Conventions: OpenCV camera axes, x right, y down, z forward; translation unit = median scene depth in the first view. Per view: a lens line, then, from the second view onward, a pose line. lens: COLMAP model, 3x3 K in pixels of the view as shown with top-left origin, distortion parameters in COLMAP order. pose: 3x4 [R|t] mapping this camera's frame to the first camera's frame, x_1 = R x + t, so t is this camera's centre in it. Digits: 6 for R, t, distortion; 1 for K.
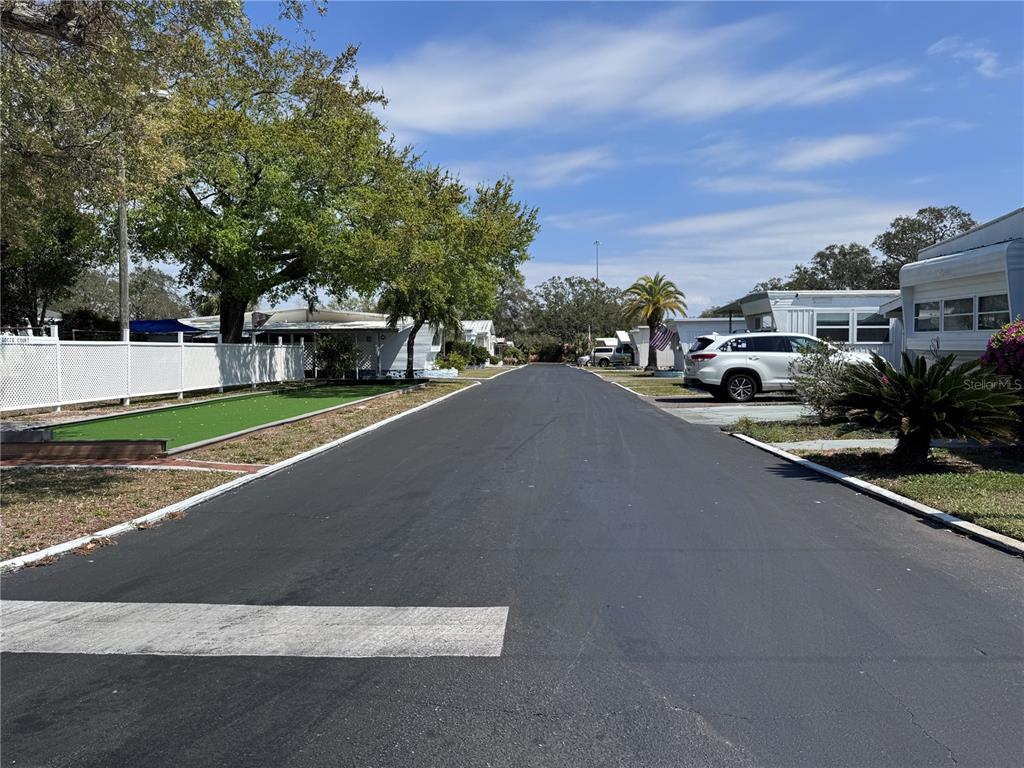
lens RADIAL K [[739.6, 0, 514.8], [0, 739.6, 390.9], [0, 0, 1]] dist [0.010096, 0.000089]
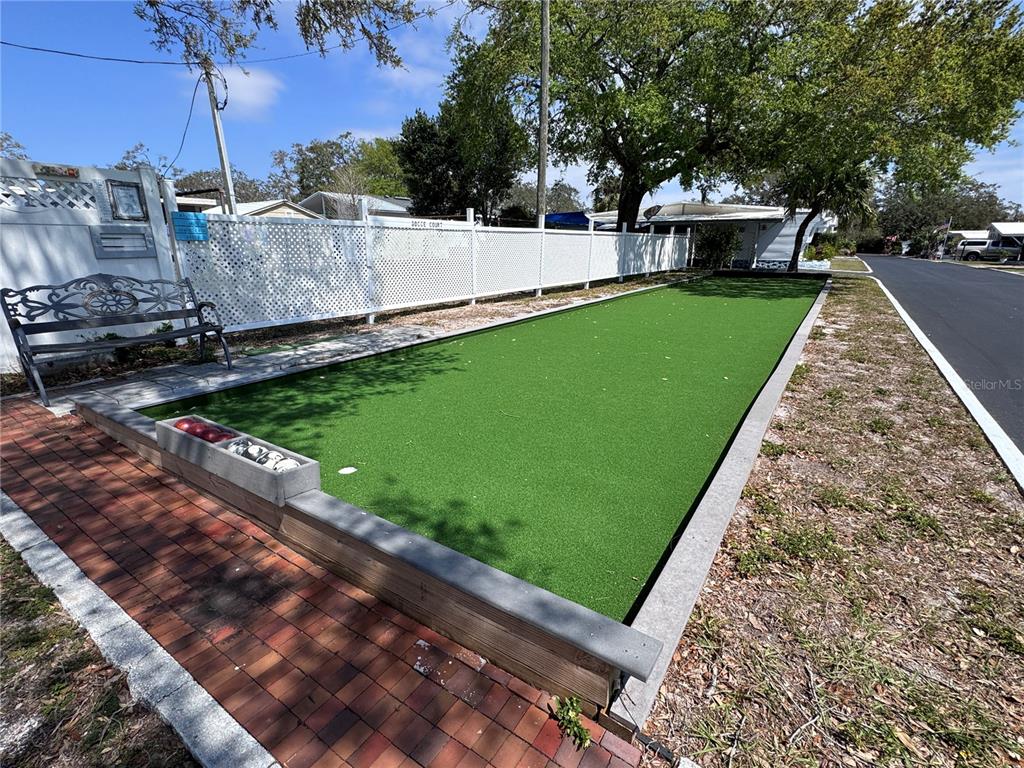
lens RADIAL K [[486.6, 0, 507.3], [0, 486.6, 387.3], [0, 0, 1]] dist [-0.005942, 0.002201]
pose [[0.847632, 0.153447, -0.507912, -0.122998], [-0.031632, 0.970179, 0.240315, -0.010107], [0.529642, -0.187632, 0.827209, 0.244309]]
